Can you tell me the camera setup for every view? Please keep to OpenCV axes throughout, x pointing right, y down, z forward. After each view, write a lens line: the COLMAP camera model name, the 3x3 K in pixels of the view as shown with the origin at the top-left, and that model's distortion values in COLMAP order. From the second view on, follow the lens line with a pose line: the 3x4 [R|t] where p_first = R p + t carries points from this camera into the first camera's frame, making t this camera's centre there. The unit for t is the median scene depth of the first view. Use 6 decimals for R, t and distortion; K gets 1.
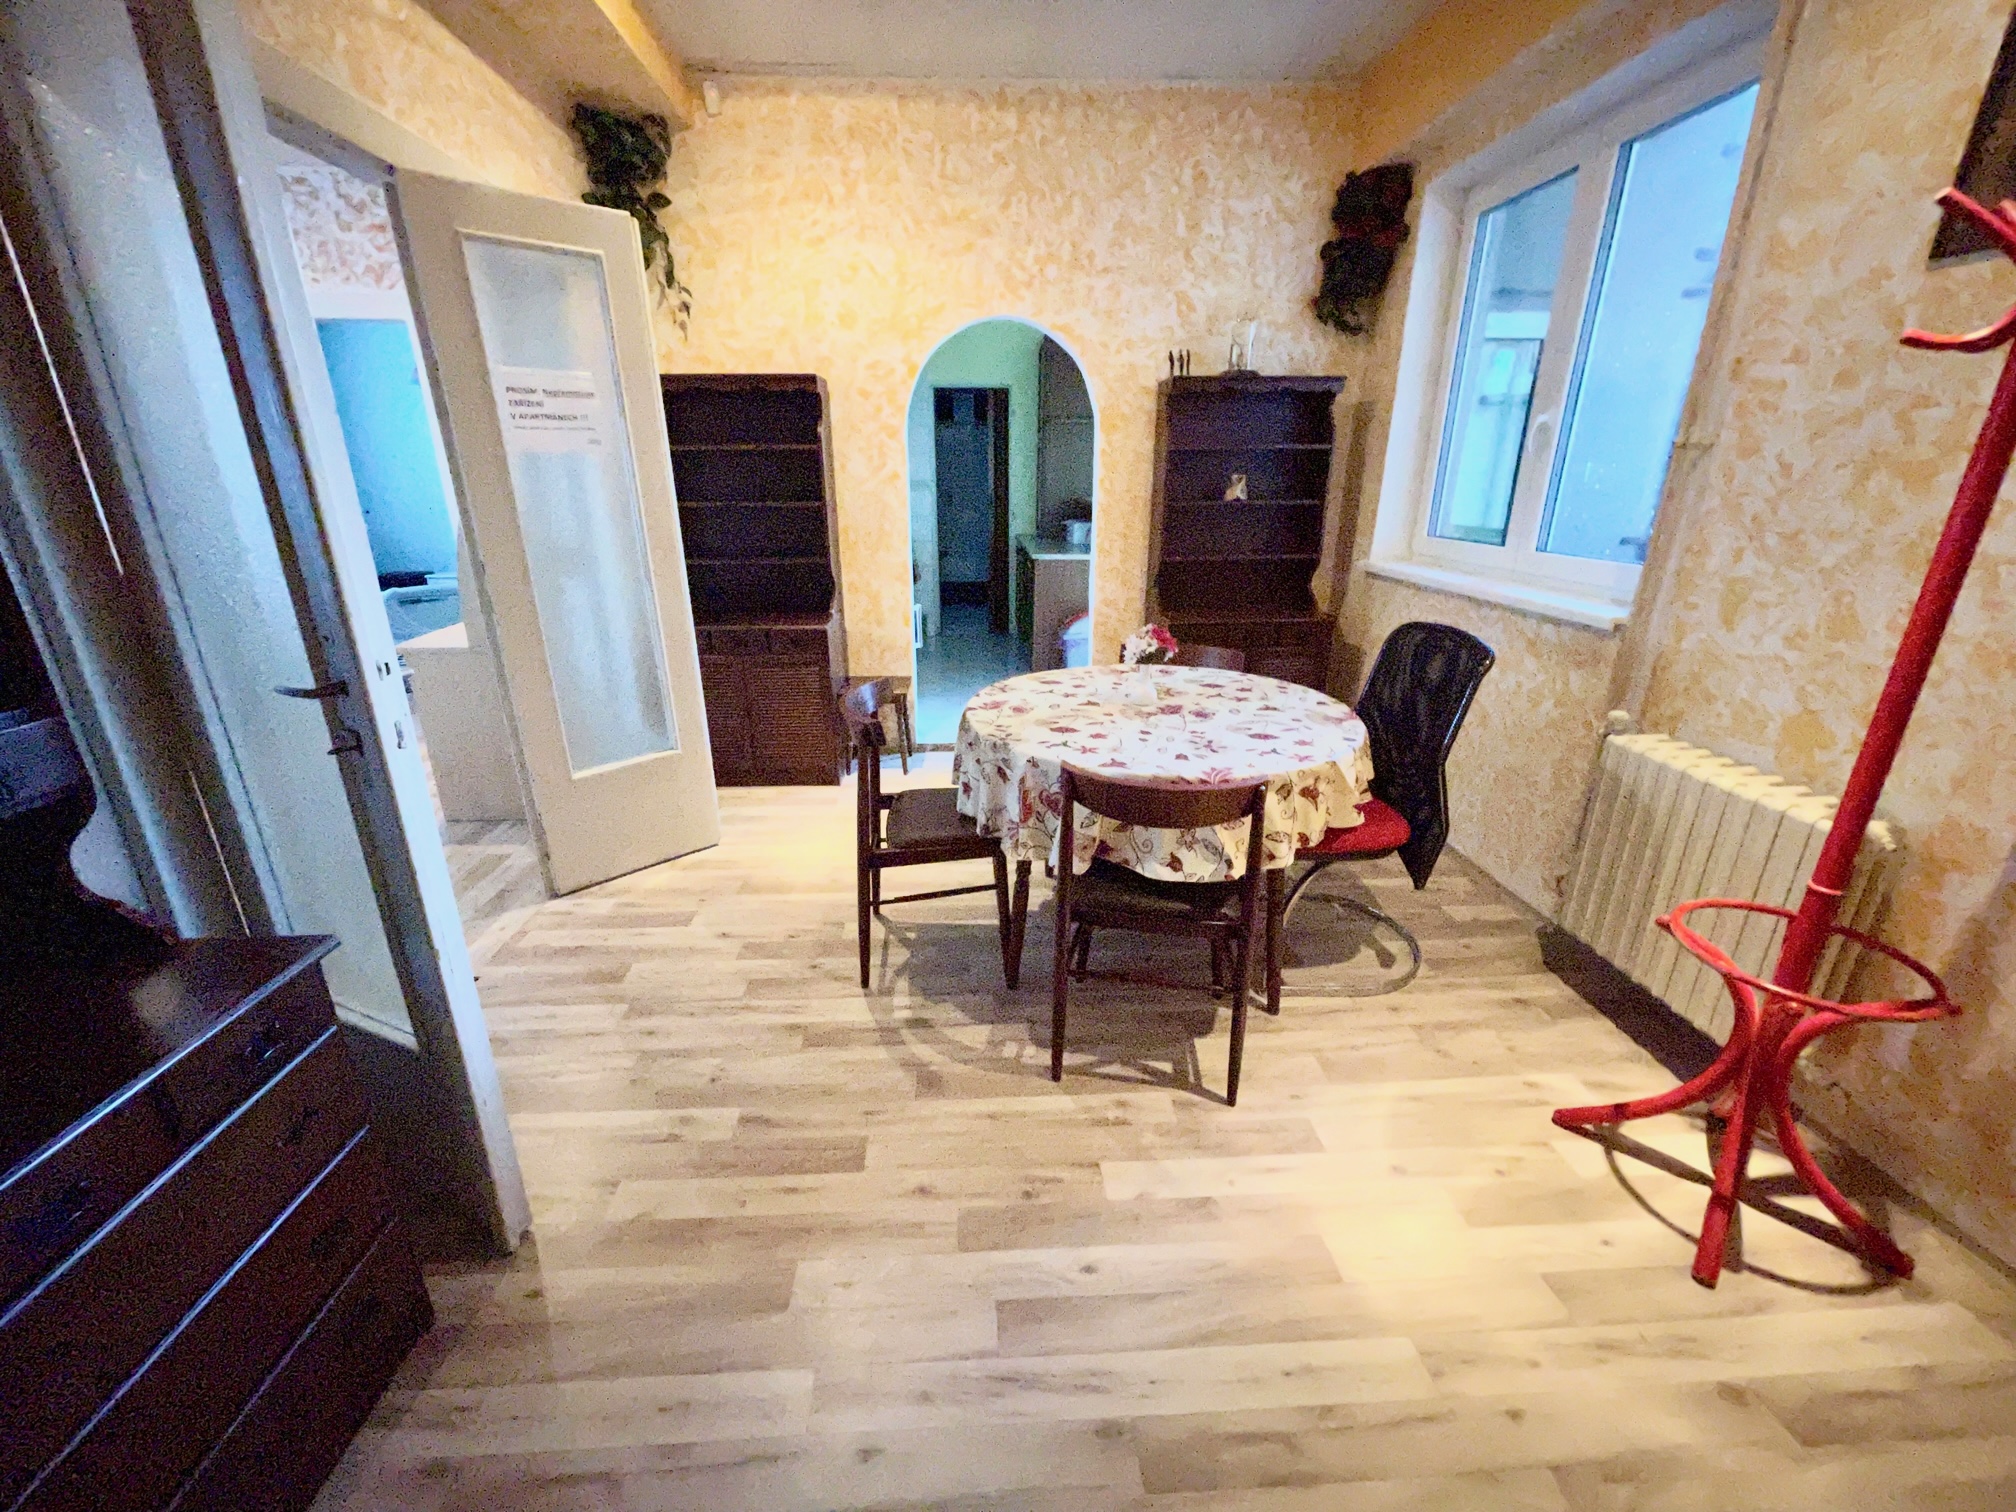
lens RADIAL K [[807.8, 0, 1008.7], [0, 807.8, 766.3], [0, 0, 1]] dist [-0.000131, 0.000192]
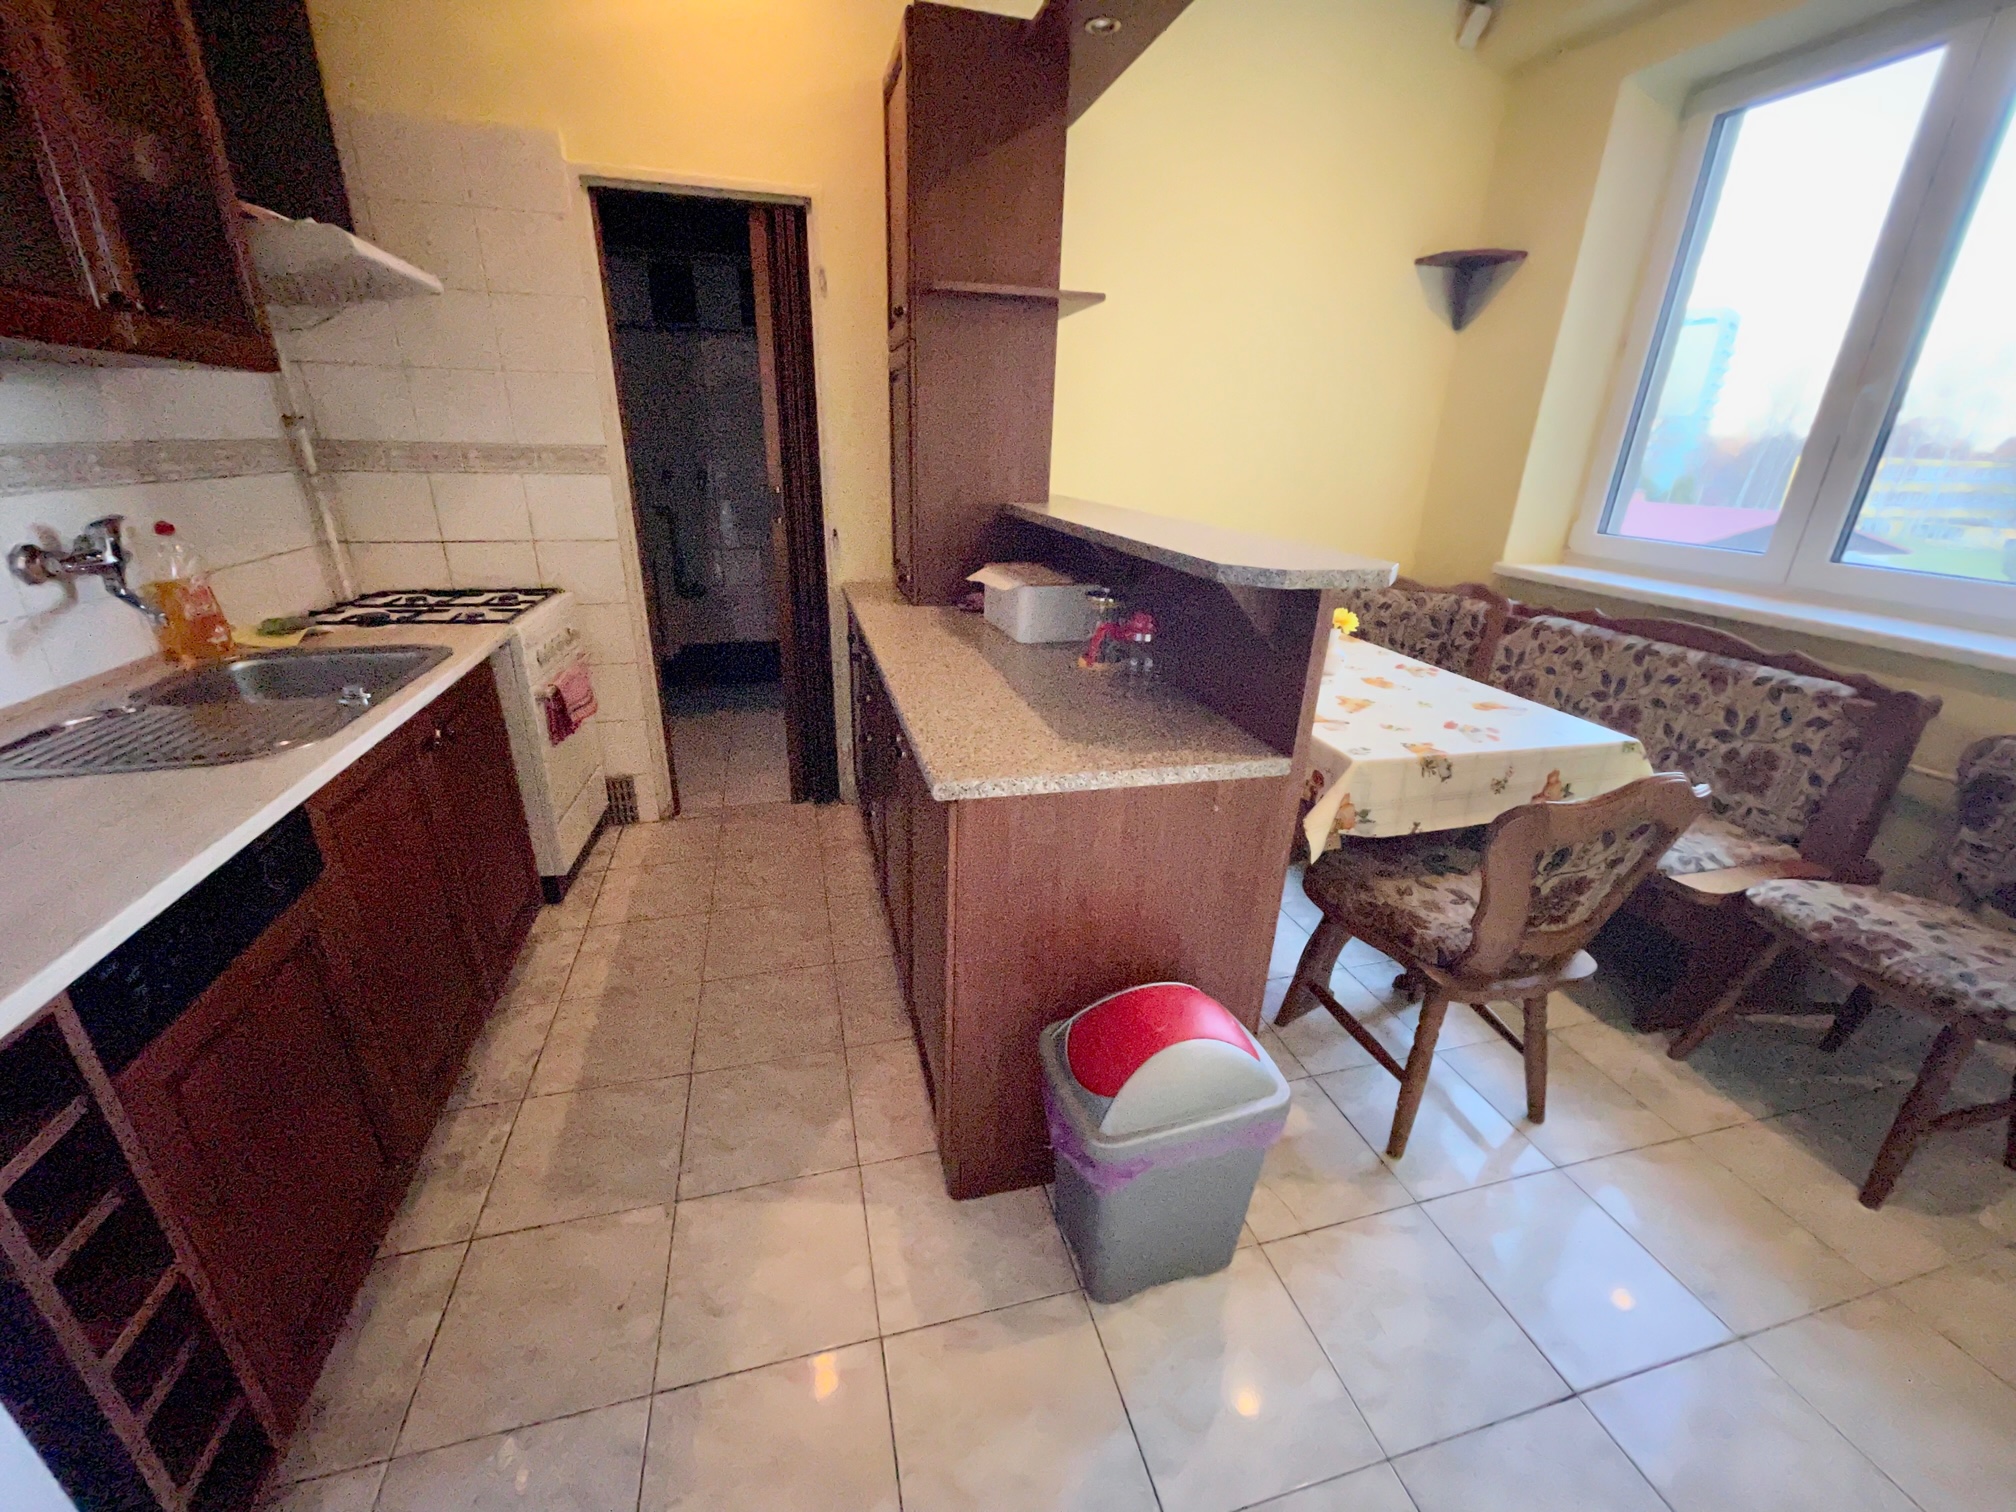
lens RADIAL K [[807.8, 0, 1004.5], [0, 807.8, 756.1], [0, 0, 1]] dist [-0.000131, 0.000192]
pose [[0.978720, -0.051563, 0.198617, 0.002136], [0.044852, 0.998265, 0.038142, -0.222772], [-0.200239, -0.028422, 0.979335, 0.602776]]
